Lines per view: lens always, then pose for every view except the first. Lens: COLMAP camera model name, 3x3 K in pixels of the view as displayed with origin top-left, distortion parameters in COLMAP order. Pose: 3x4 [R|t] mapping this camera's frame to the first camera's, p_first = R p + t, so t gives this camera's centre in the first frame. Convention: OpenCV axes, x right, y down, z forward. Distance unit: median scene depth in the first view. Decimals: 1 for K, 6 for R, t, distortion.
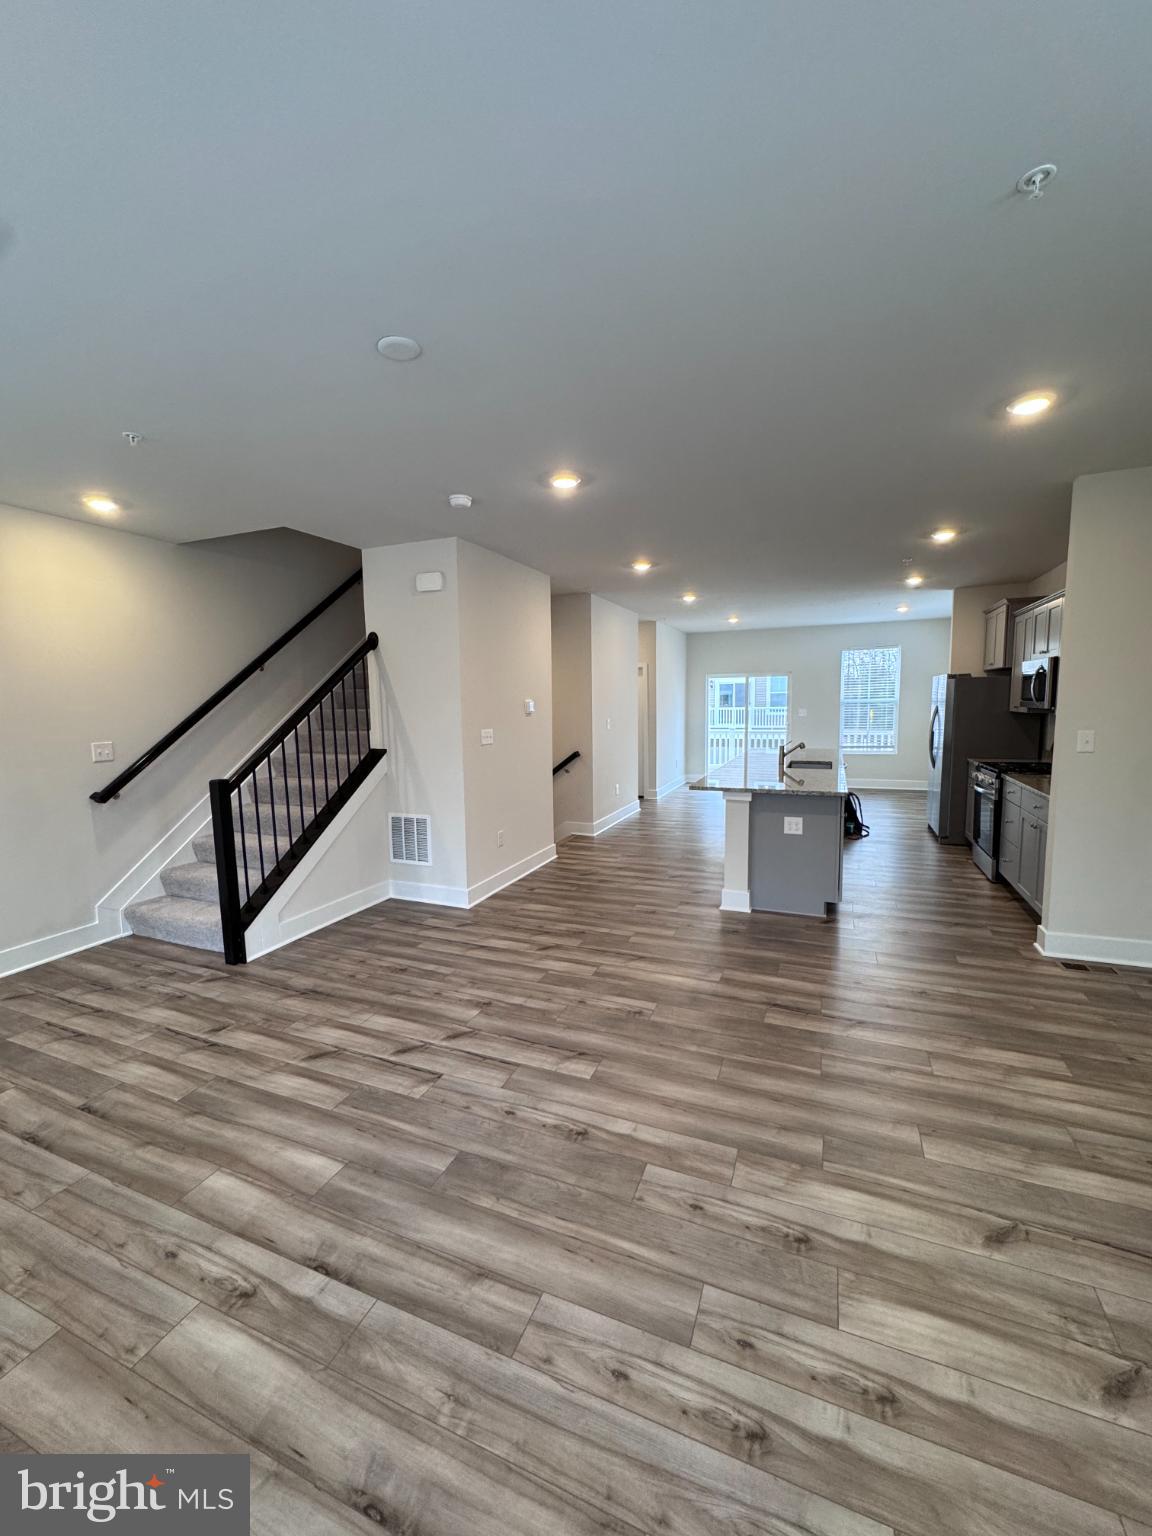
lens RADIAL K [[607.6, 0, 576.0], [0, 607.6, 768.0], [0, 0, 1]] dist [-0.005881, 0.000196]
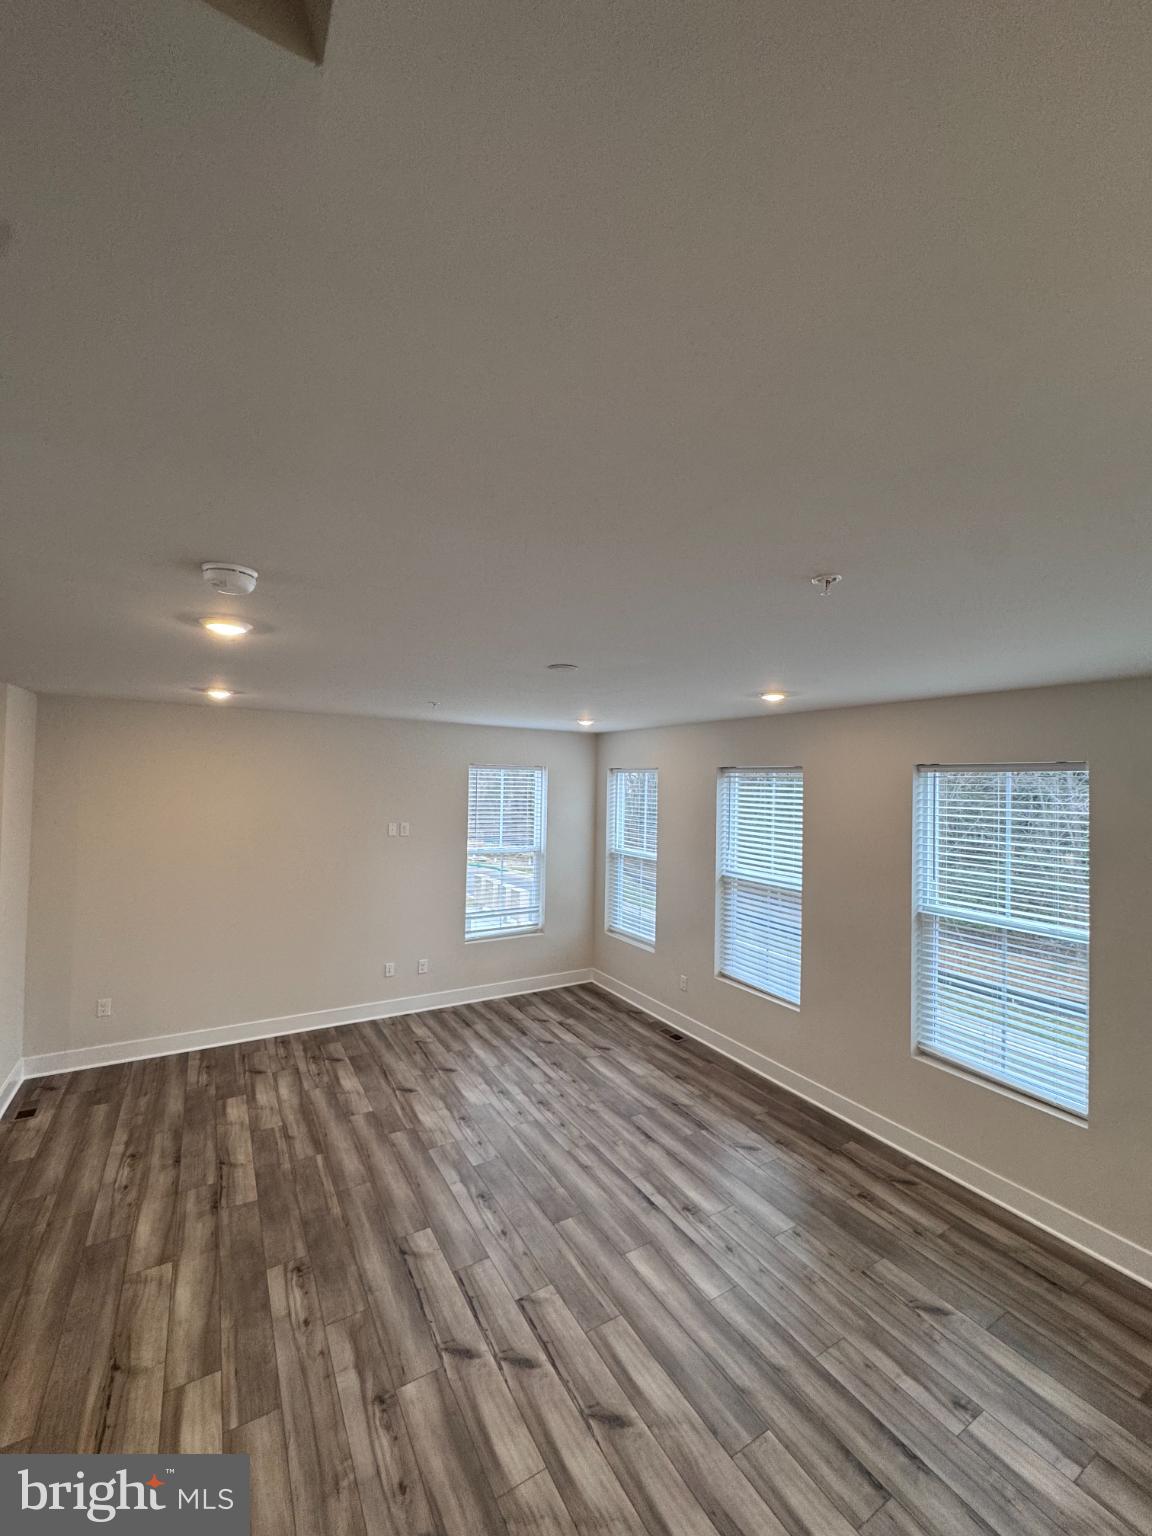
lens RADIAL K [[607.6, 0, 576.0], [0, 607.6, 768.0], [0, 0, 1]] dist [-0.005881, 0.000196]
pose [[-0.799731, 0.015652, 0.600154, -0.997798], [0.060467, 0.996677, 0.054582, -0.460303], [-0.597306, 0.079940, -0.798020, 1.824862]]
